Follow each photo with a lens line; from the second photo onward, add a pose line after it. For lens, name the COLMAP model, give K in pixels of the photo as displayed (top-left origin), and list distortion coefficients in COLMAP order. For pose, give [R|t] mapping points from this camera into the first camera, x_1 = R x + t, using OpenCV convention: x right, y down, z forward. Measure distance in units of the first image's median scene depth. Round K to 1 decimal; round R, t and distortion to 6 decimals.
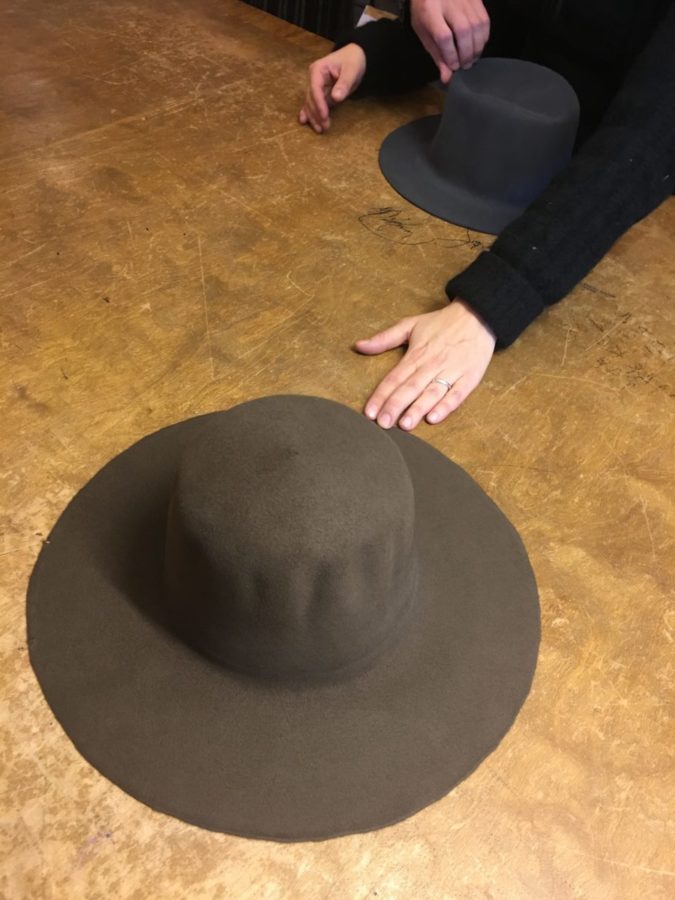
lens RADIAL K [[766.1, 0, 338.4], [0, 766.1, 448.1], [0, 0, 1]] dist [0.073462, -0.092359]
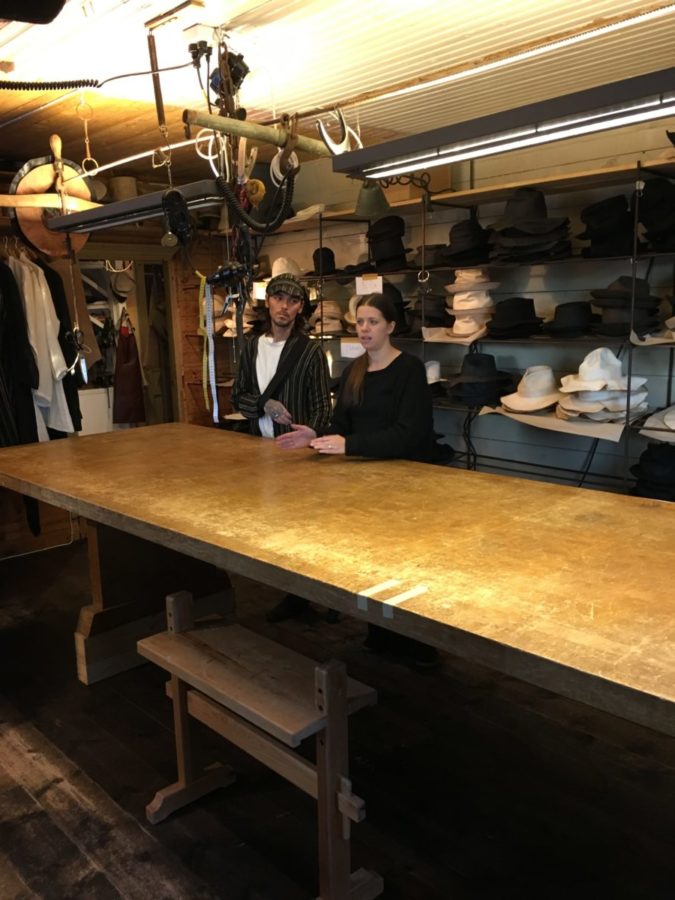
lens RADIAL K [[766.1, 0, 336.7], [0, 766.1, 448.3], [0, 0, 1]] dist [0.073462, -0.092359]
pose [[0.992535, -0.098333, -0.072148, 0.308499], [0.036273, 0.802794, -0.595152, 1.589462], [0.116443, 0.588092, 0.800368, -1.669323]]
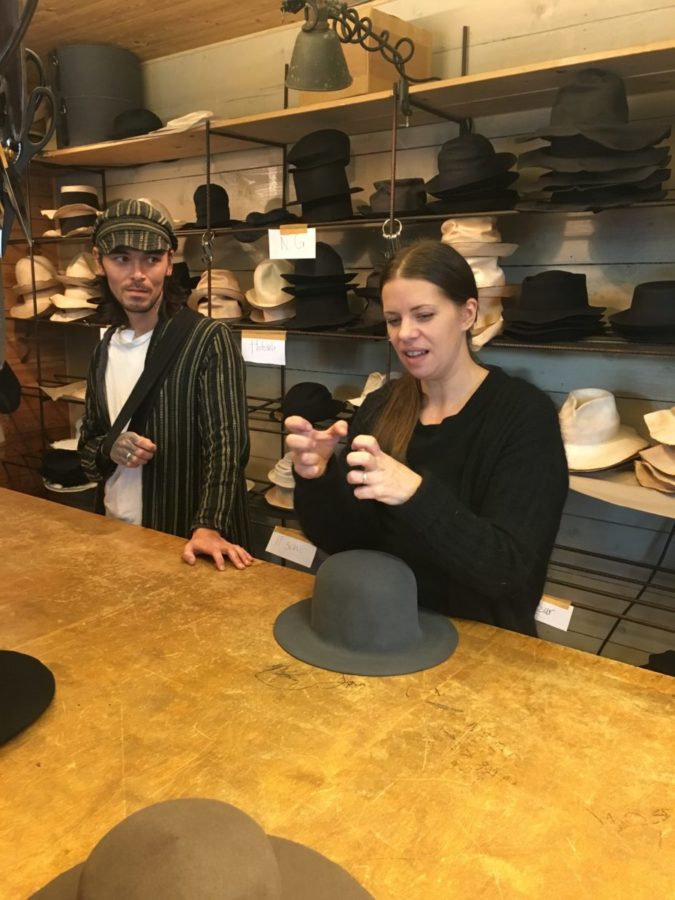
lens RADIAL K [[766.1, 0, 338.3], [0, 766.1, 453.8], [0, 0, 1]] dist [0.073462, -0.092359]
pose [[0.991391, -0.093794, 0.091362, 0.087475], [0.129173, 0.814728, -0.565273, 0.143976], [-0.021417, 0.572208, 0.819829, -0.248262]]
